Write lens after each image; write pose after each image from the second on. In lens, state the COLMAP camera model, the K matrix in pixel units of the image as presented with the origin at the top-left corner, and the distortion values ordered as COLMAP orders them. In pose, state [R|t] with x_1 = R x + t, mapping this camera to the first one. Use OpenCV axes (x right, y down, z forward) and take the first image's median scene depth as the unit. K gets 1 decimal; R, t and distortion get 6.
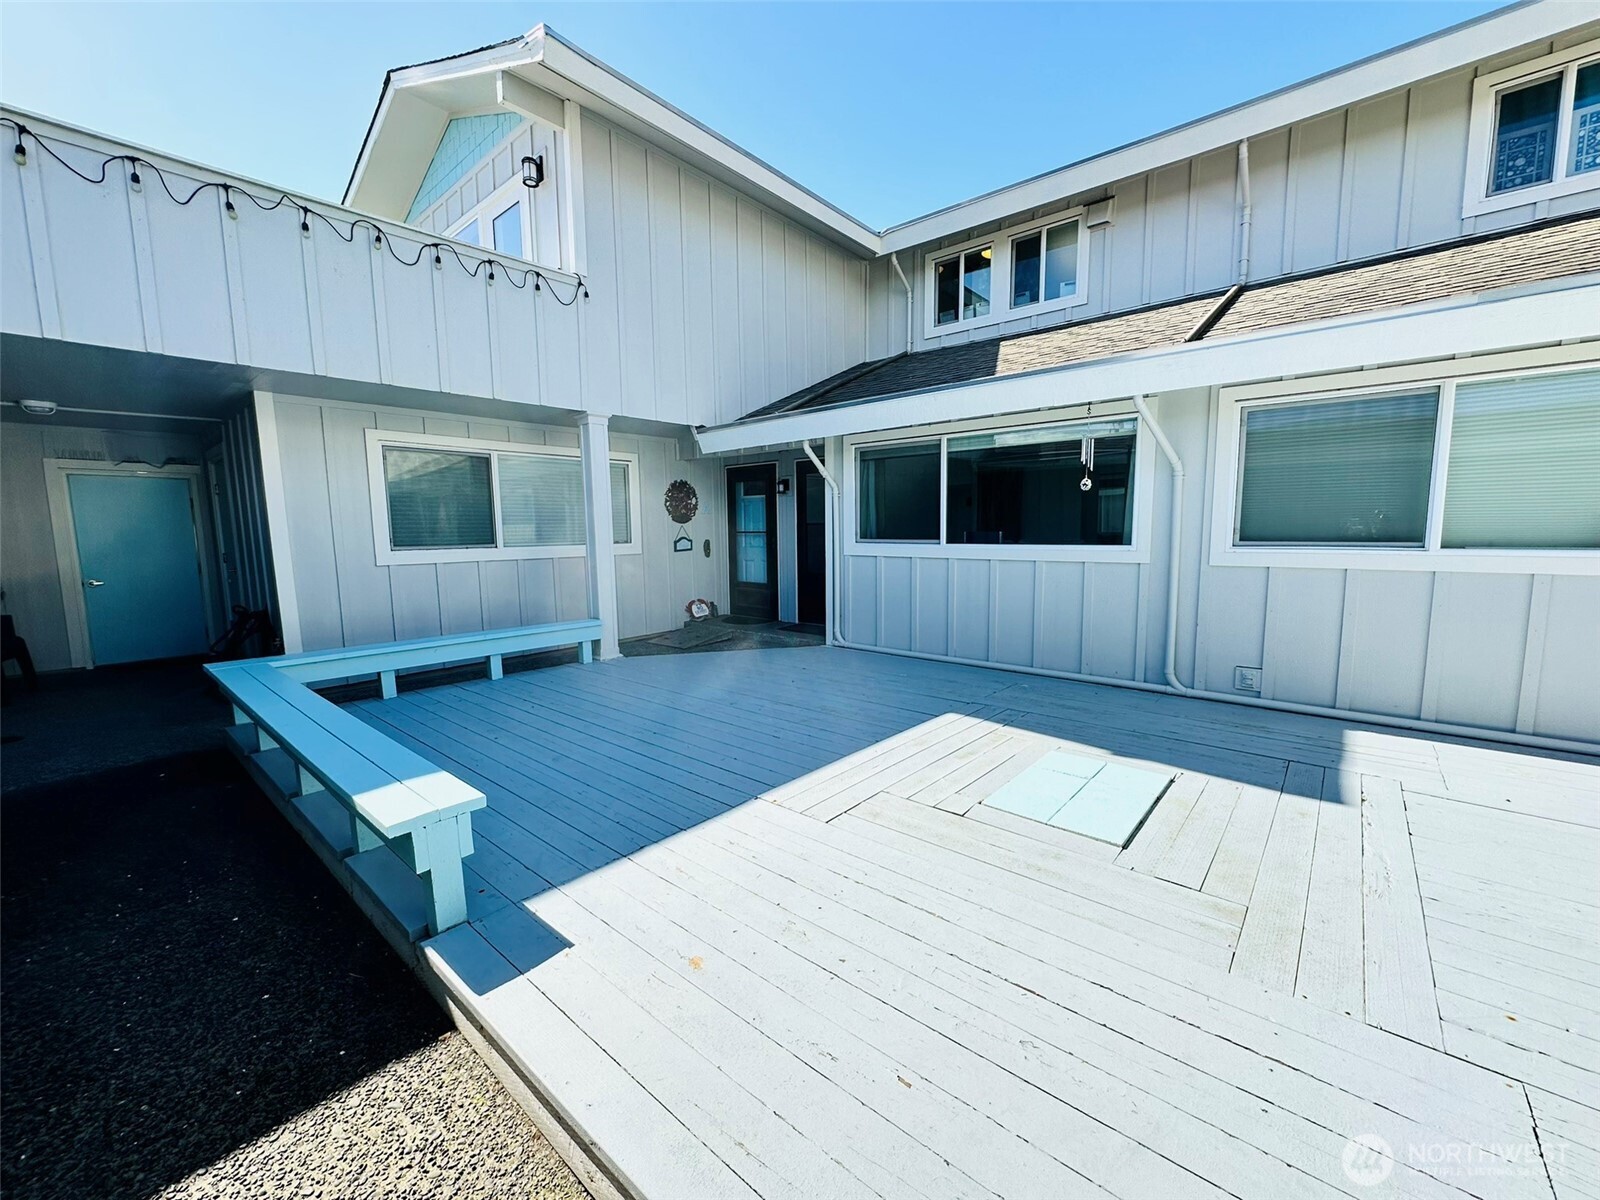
lens RADIAL K [[640.2, 0, 799.5], [0, 640.2, 597.6], [0, 0, 1]] dist [-0.002699, 0.000624]
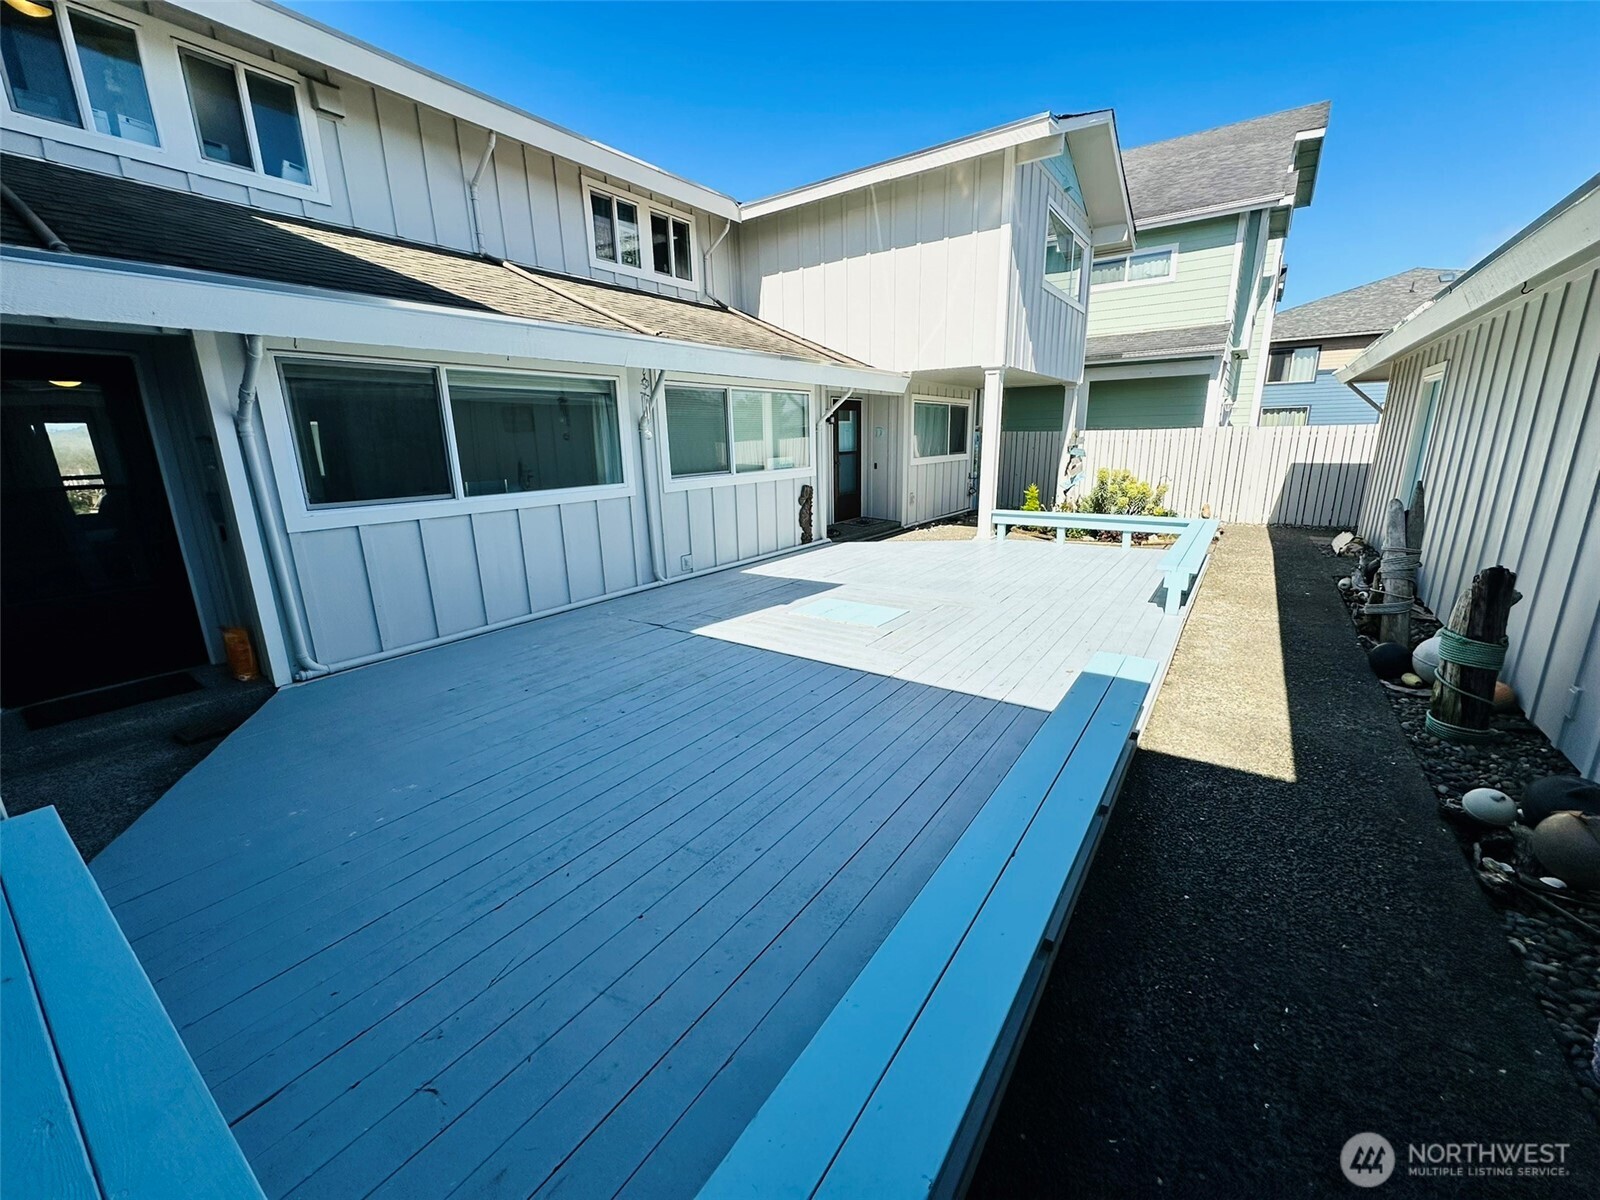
lens RADIAL K [[640.2, 0, 796.7], [0, 640.2, 602.2], [0, 0, 1]] dist [-0.002699, 0.000624]
pose [[-0.099683, -0.232710, 0.967424, -0.768119], [0.137036, 0.959791, 0.244994, -0.112692], [-0.985538, 0.156994, -0.063785, 0.739425]]
